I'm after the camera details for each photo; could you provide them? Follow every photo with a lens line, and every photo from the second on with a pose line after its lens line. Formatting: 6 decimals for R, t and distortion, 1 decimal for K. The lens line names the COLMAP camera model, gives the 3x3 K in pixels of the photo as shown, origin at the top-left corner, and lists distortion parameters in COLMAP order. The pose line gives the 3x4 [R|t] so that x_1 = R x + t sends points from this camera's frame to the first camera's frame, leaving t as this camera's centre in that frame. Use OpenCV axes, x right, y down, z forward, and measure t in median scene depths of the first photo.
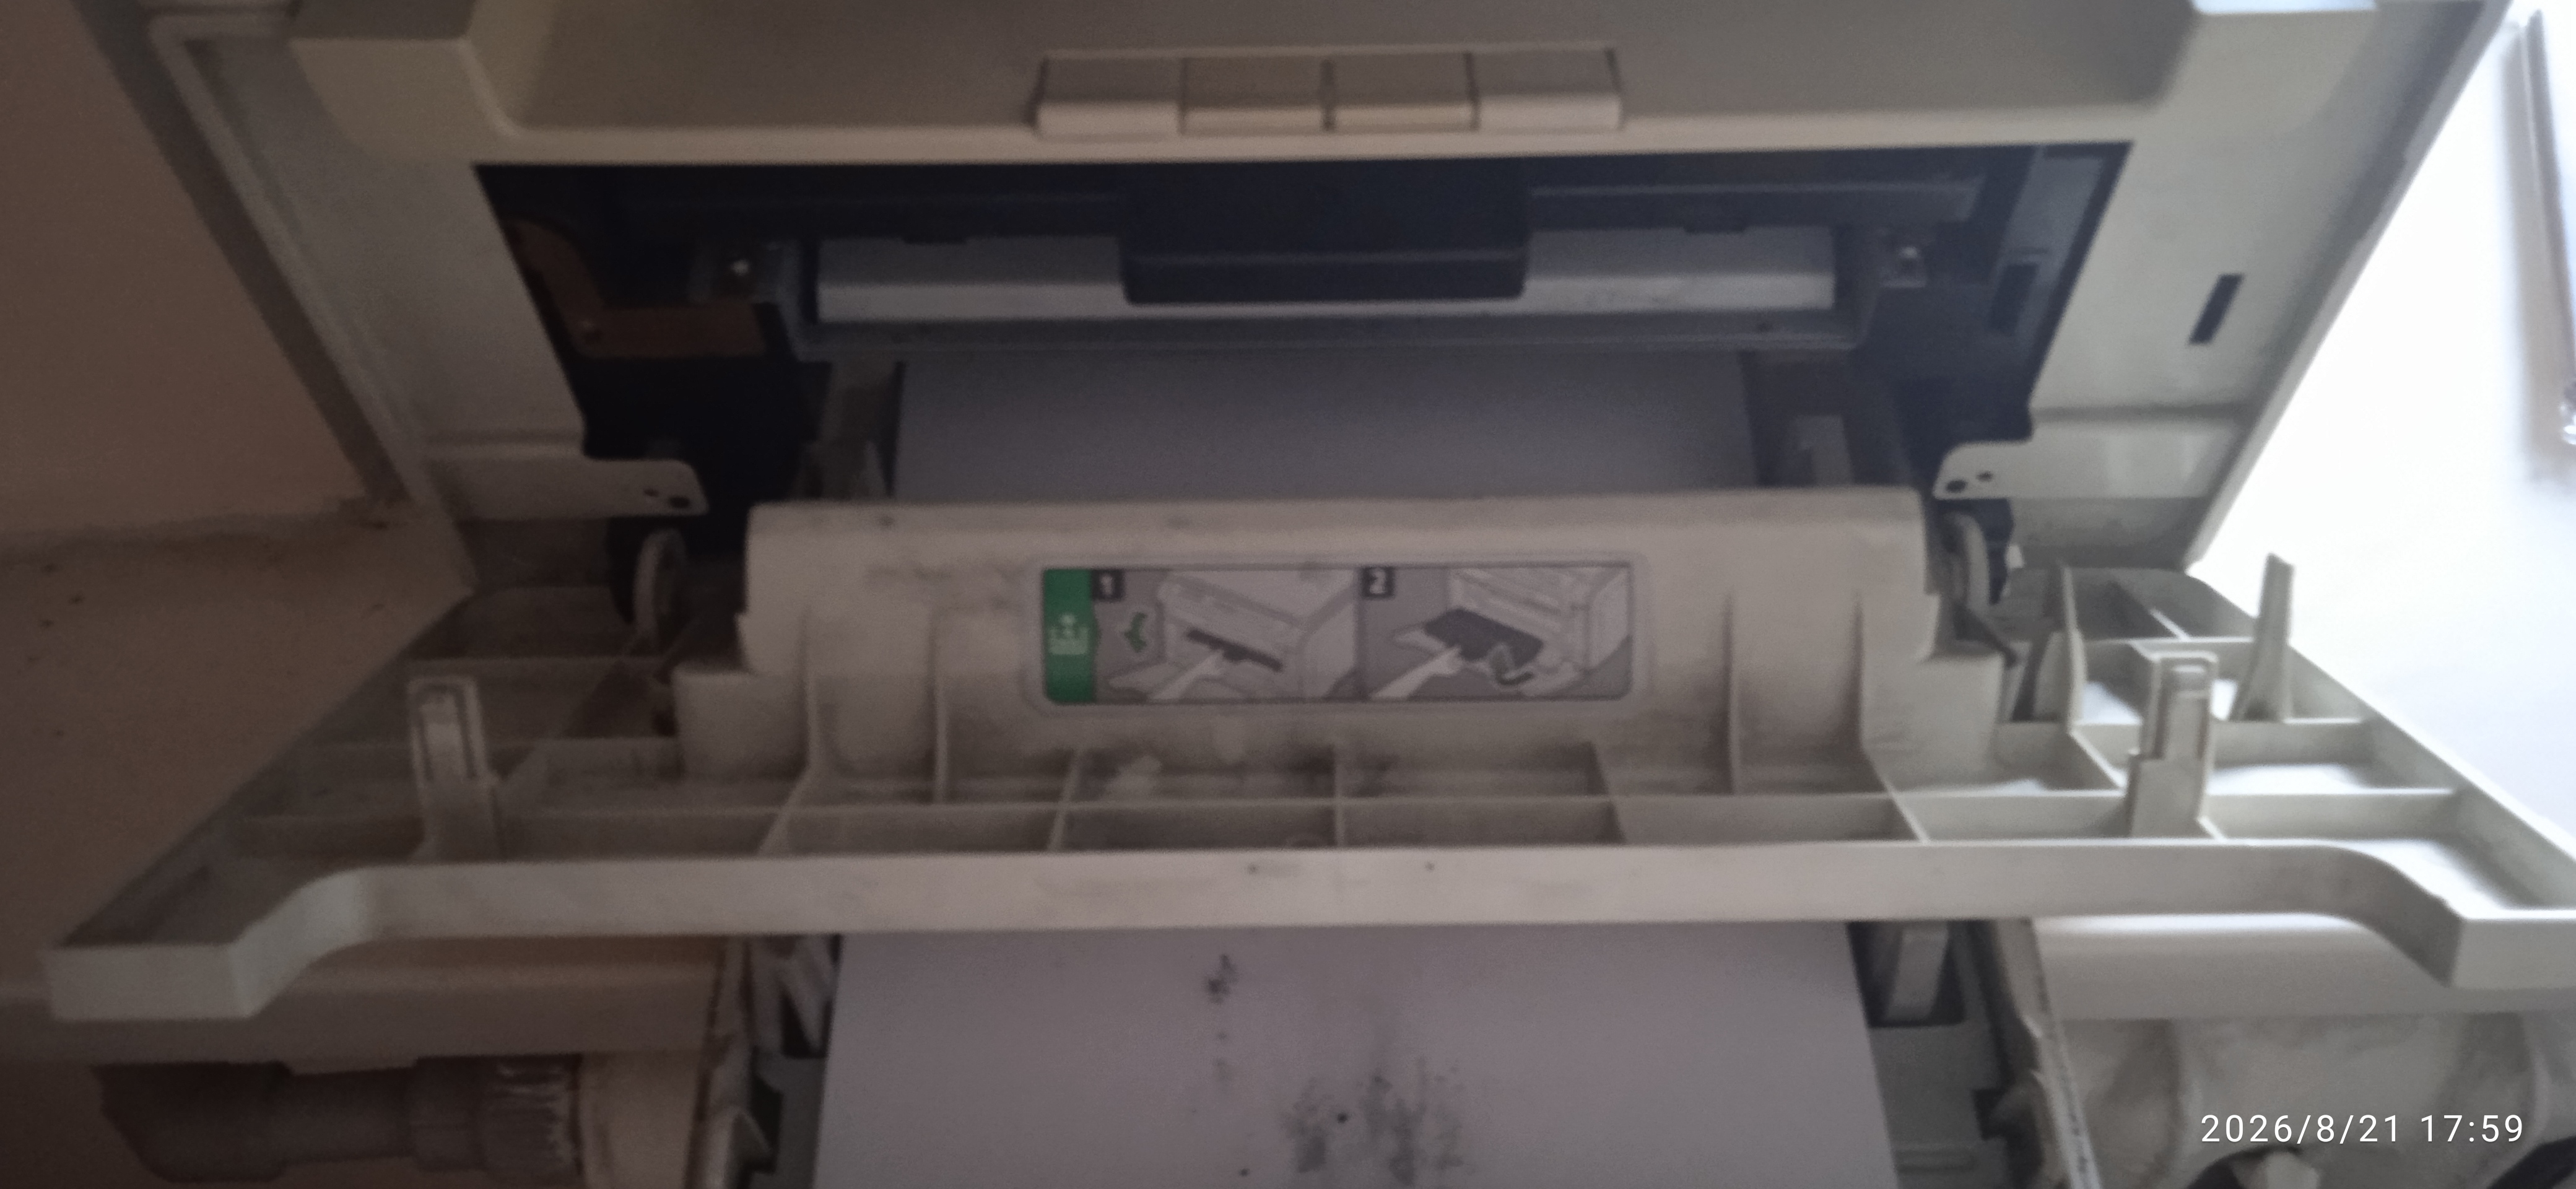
lens RADIAL K [[2140.1, 0, 1308.3], [0, 2140.1, 587.4], [0, 0, 1]] dist [0.042706, -0.081981]
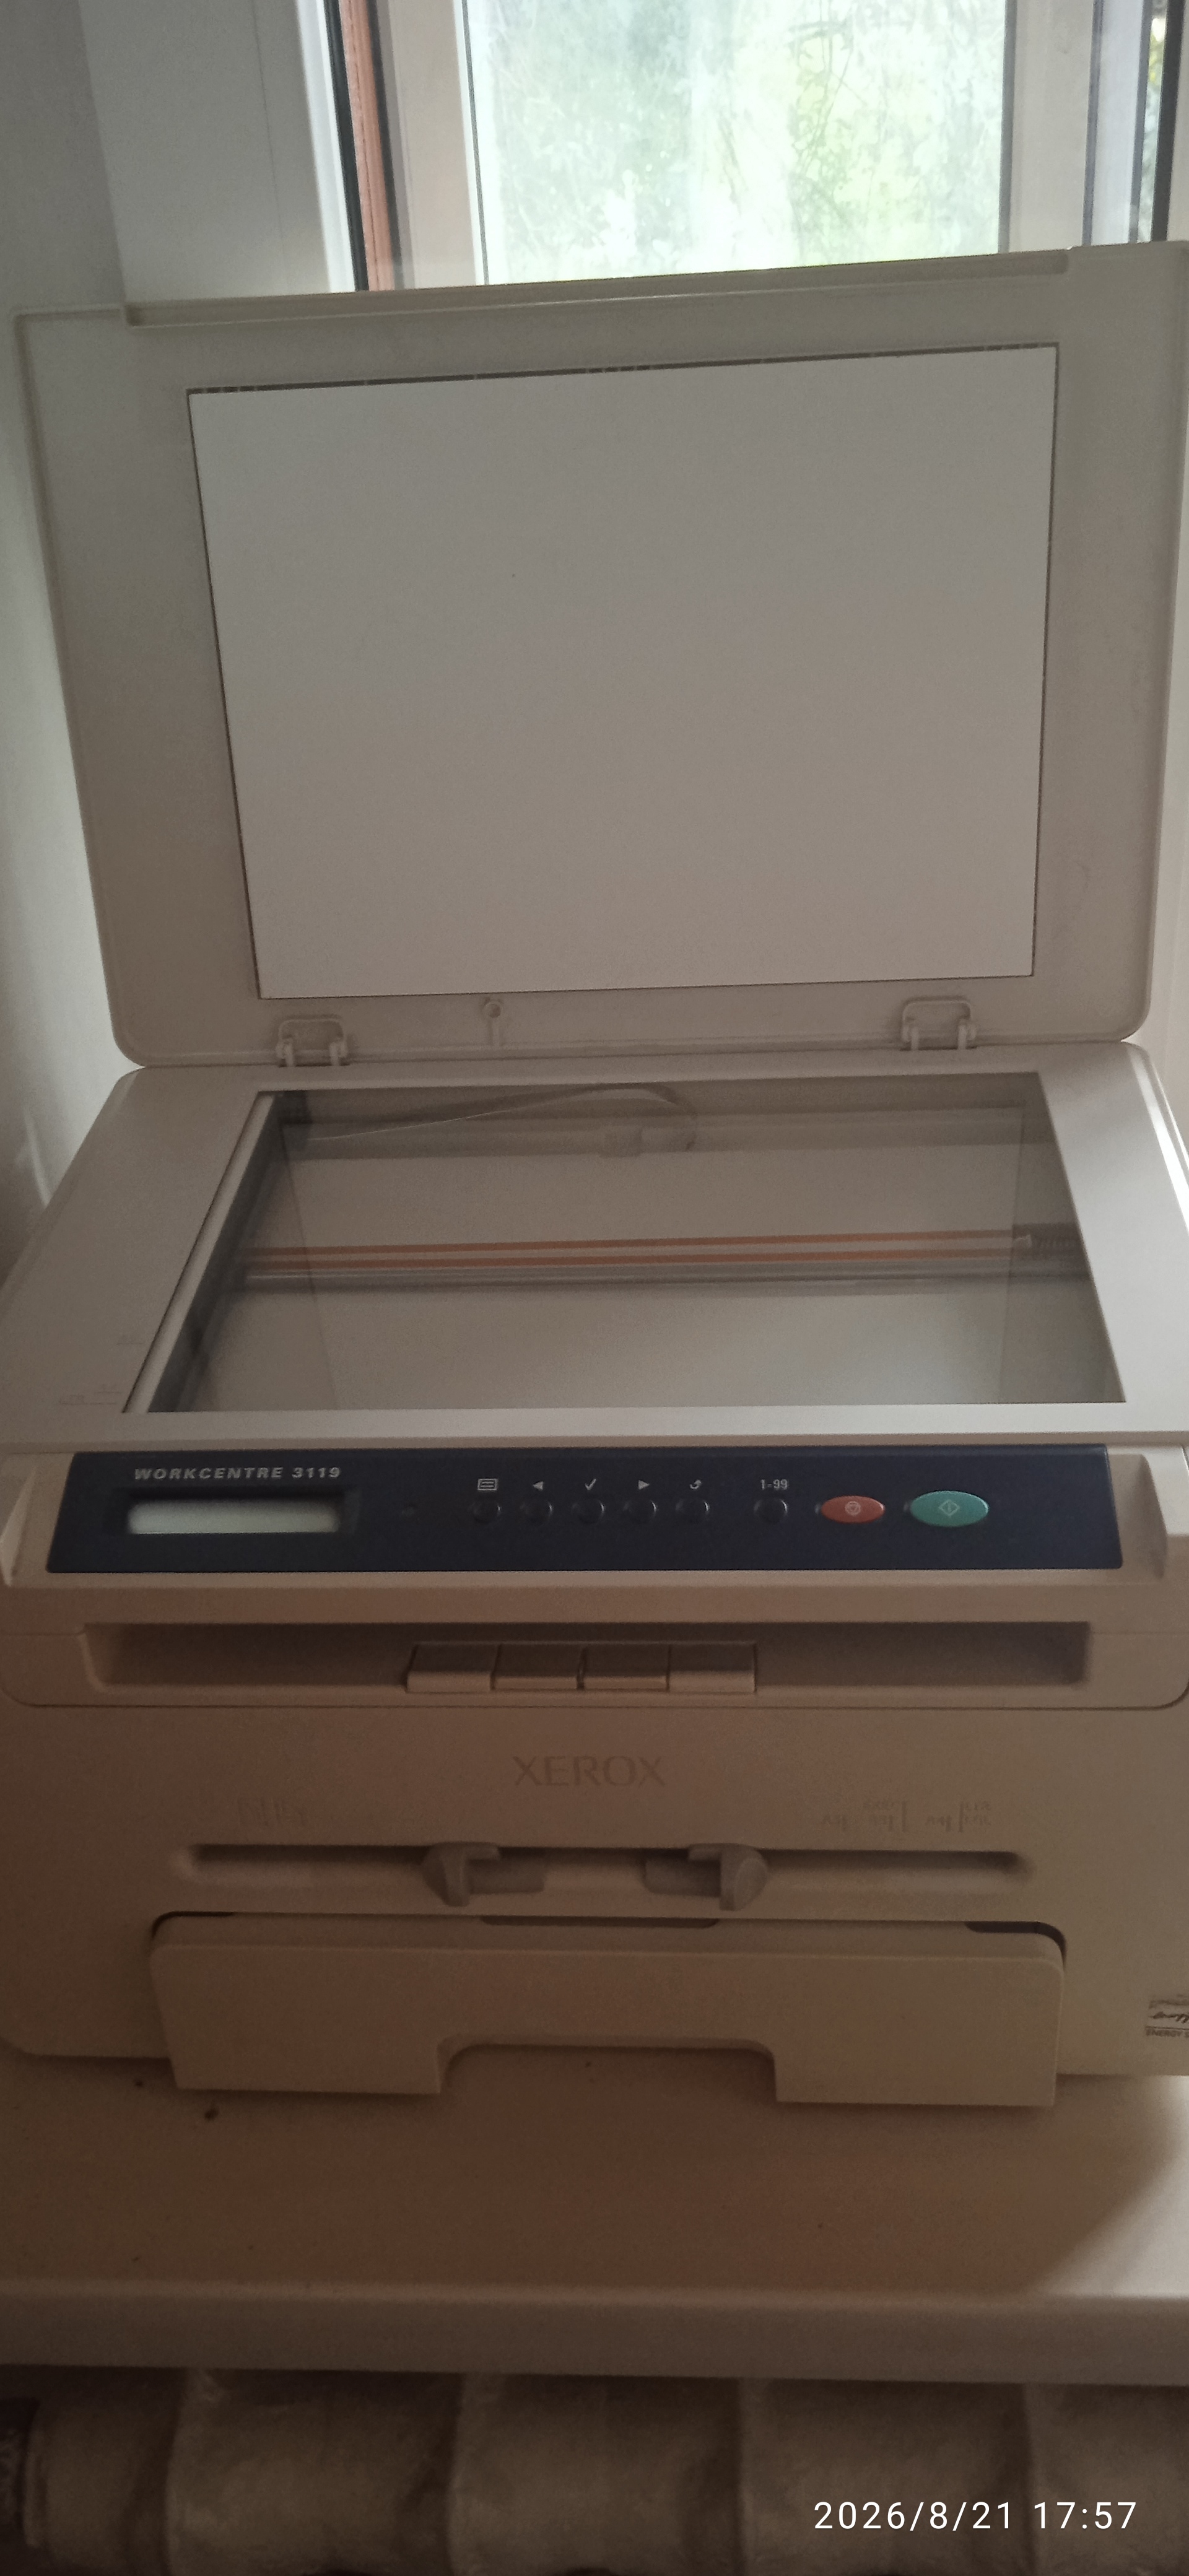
lens RADIAL K [[2140.1, 0, 548.8], [0, 2140.1, 1254.7], [0, 0, 1]] dist [0.042706, -0.081981]
pose [[0.995745, -0.006941, -0.091895, 0.121504], [-0.030842, 0.914558, -0.403276, 0.129789], [0.086842, 0.404394, 0.910452, -0.568728]]
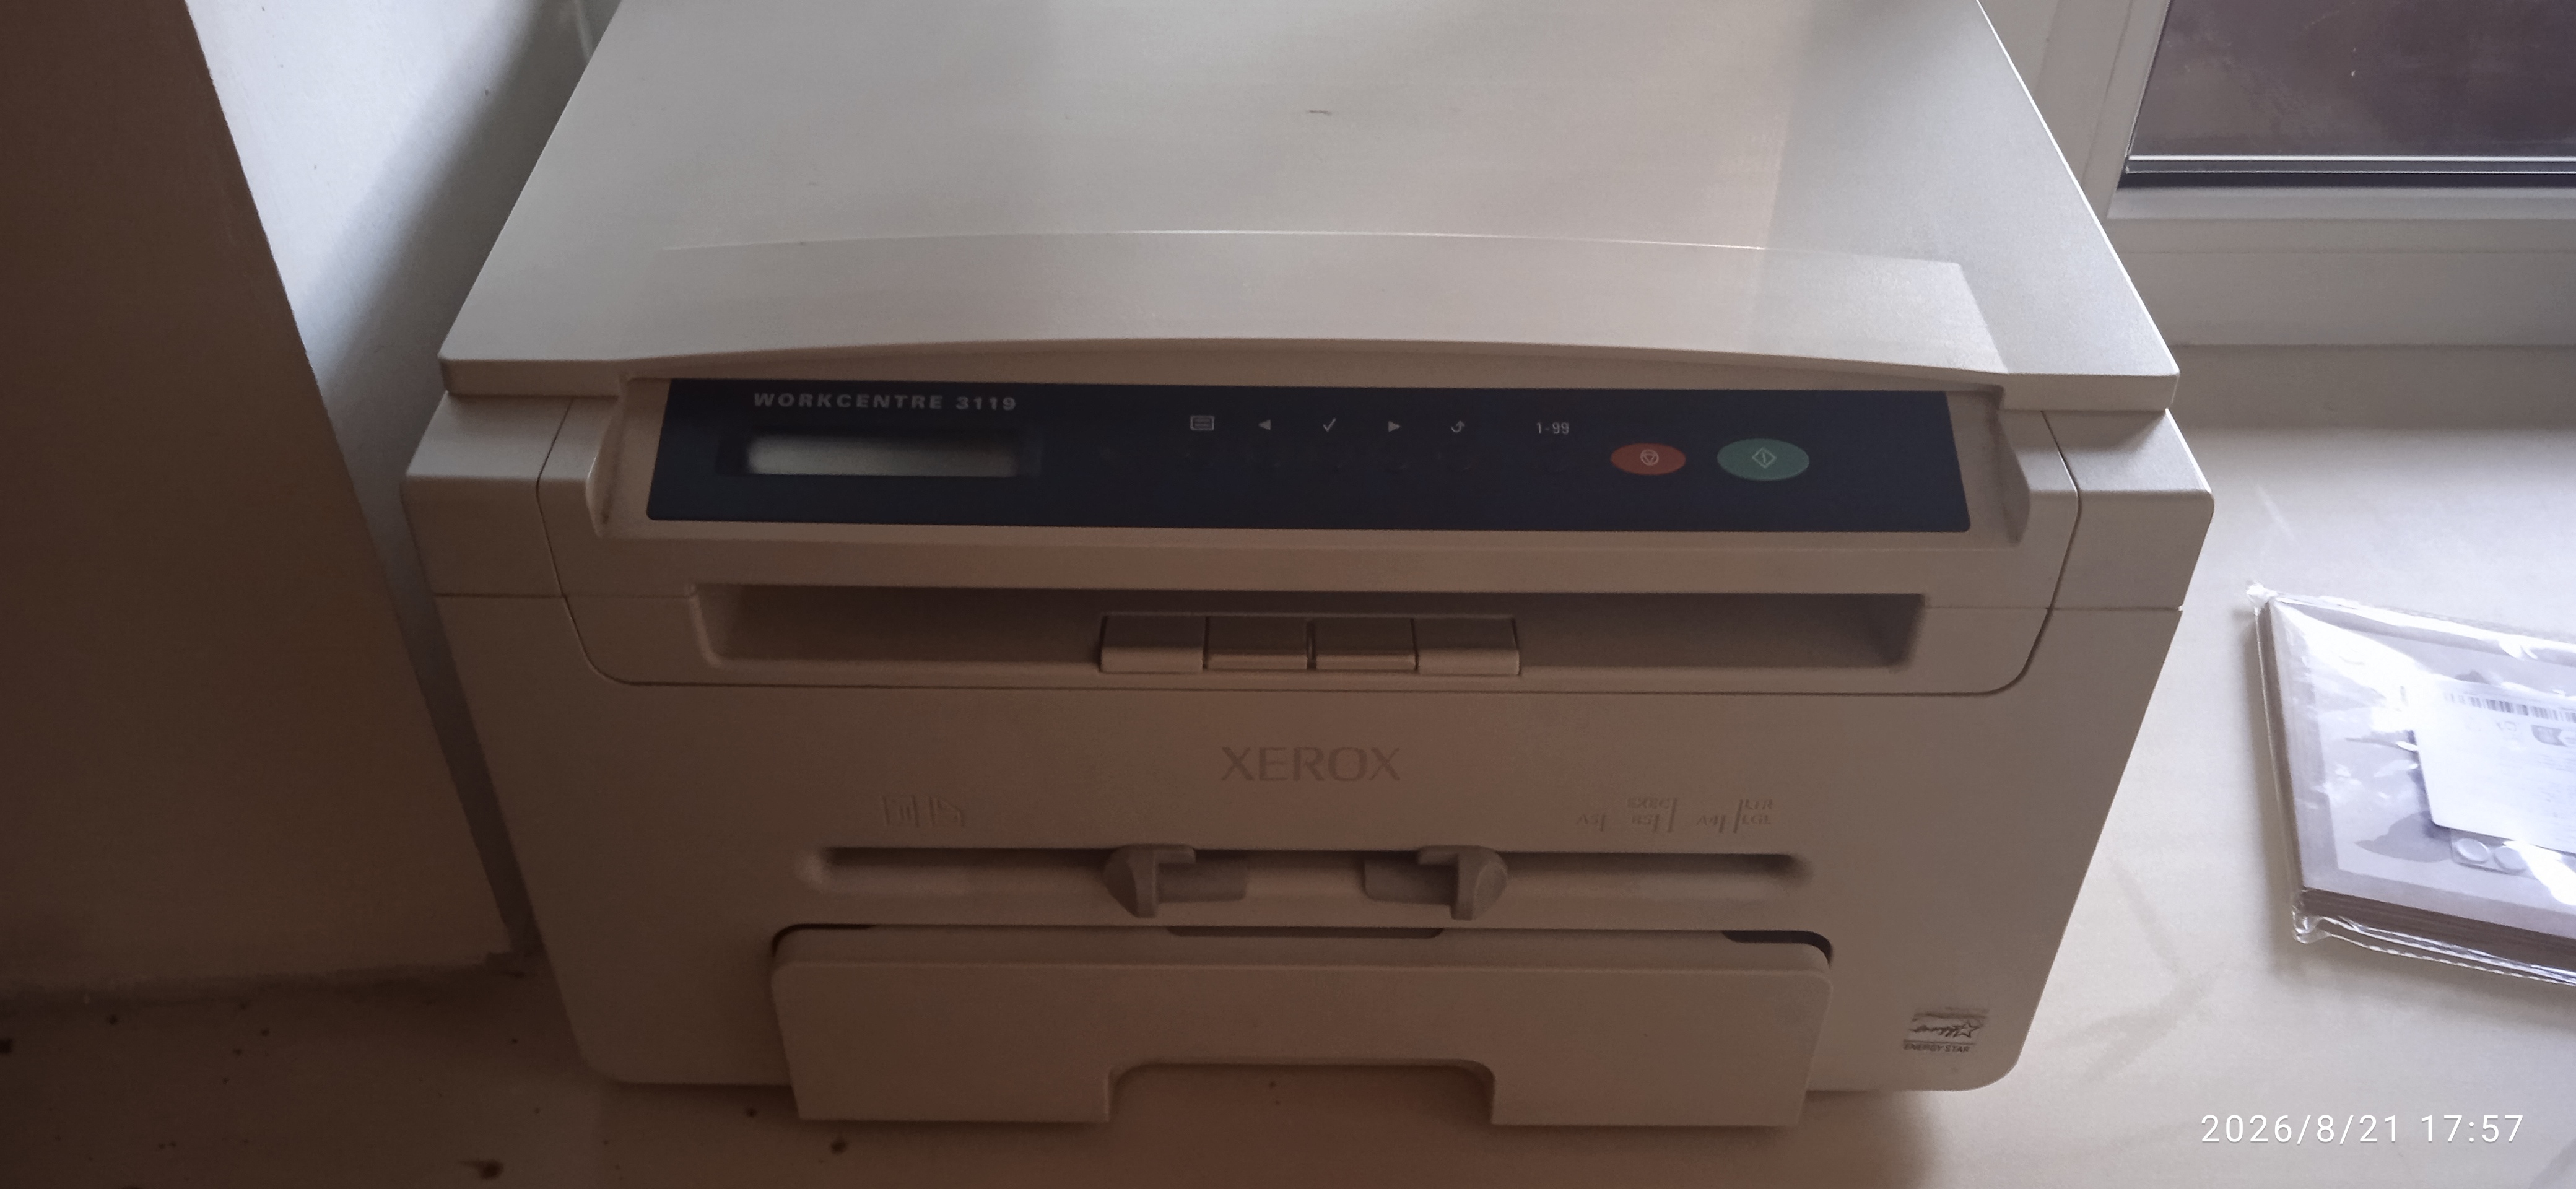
lens RADIAL K [[2140.1, 0, 1299.2], [0, 2140.1, 571.5], [0, 0, 1]] dist [0.042706, -0.081981]
pose [[0.999458, 0.020686, 0.025591, -0.030723], [-0.013443, 0.966517, -0.256249, 0.068862], [-0.030035, 0.255766, 0.966272, -0.305675]]
